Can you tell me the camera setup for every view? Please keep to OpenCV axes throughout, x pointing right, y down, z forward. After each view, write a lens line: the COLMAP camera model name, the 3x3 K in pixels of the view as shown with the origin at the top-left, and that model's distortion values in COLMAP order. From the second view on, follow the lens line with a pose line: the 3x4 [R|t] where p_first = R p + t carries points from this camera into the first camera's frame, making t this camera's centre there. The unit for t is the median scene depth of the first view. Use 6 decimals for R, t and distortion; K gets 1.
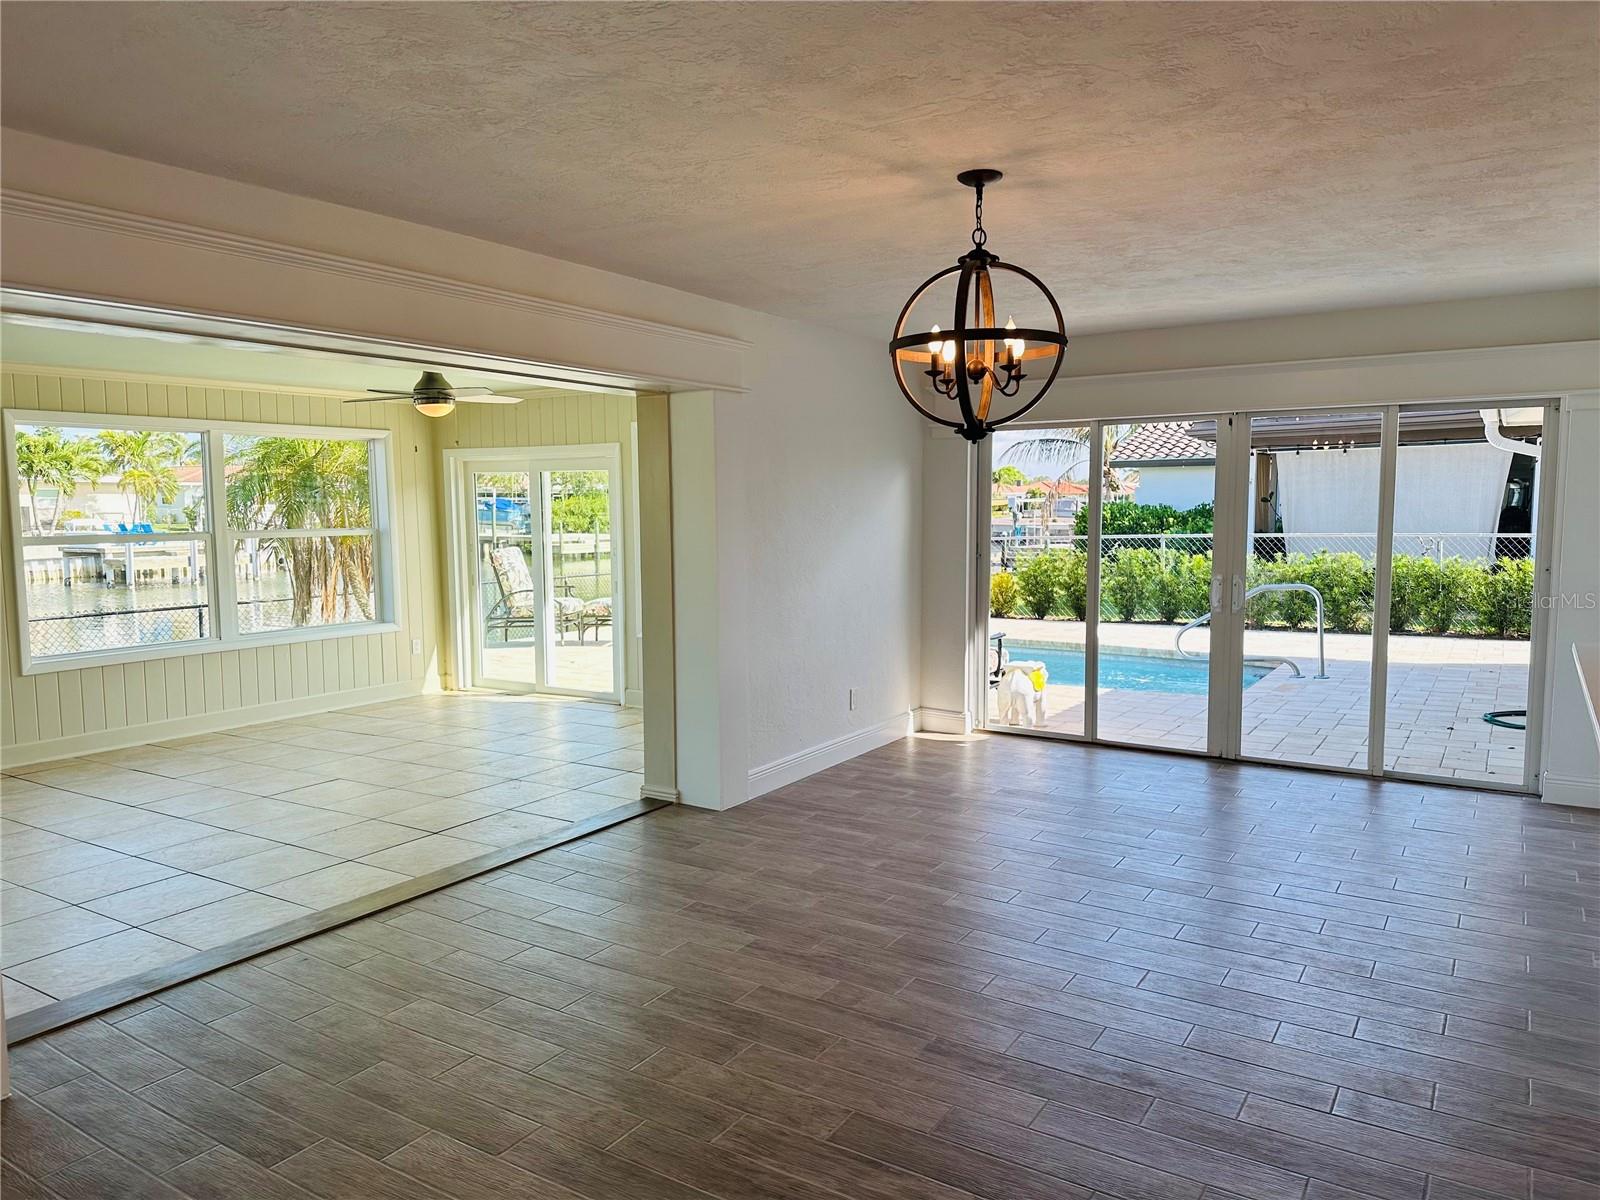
lens RADIAL K [[1119.8, 0, 803.1], [0, 1119.8, 597.6], [0, 0, 1]] dist [0.075945, -0.111114]
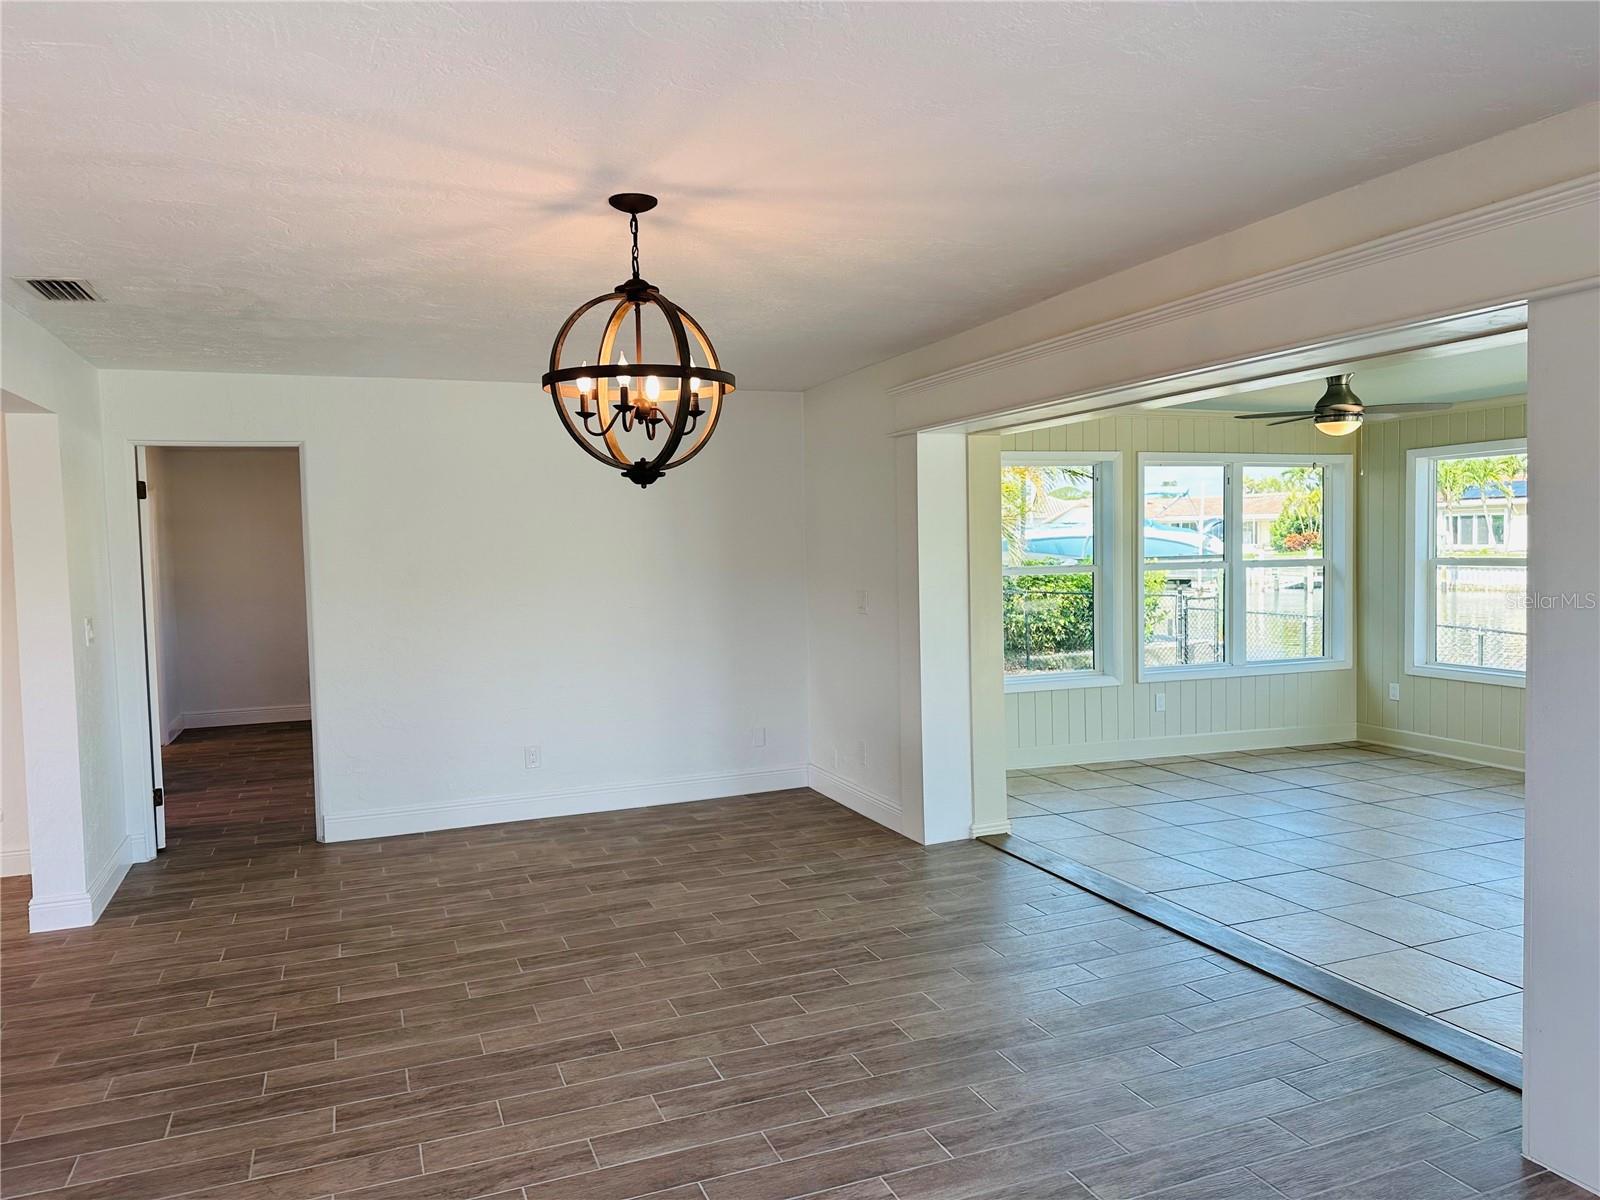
lens RADIAL K [[1119.8, 0, 803.1], [0, 1119.8, 597.6], [0, 0, 1]] dist [0.075945, -0.111114]
pose [[-0.593731, 0.057785, -0.802586, 0.476879], [-0.043124, 0.993700, 0.103447, -0.086861], [0.803507, 0.096031, -0.587498, 0.967972]]
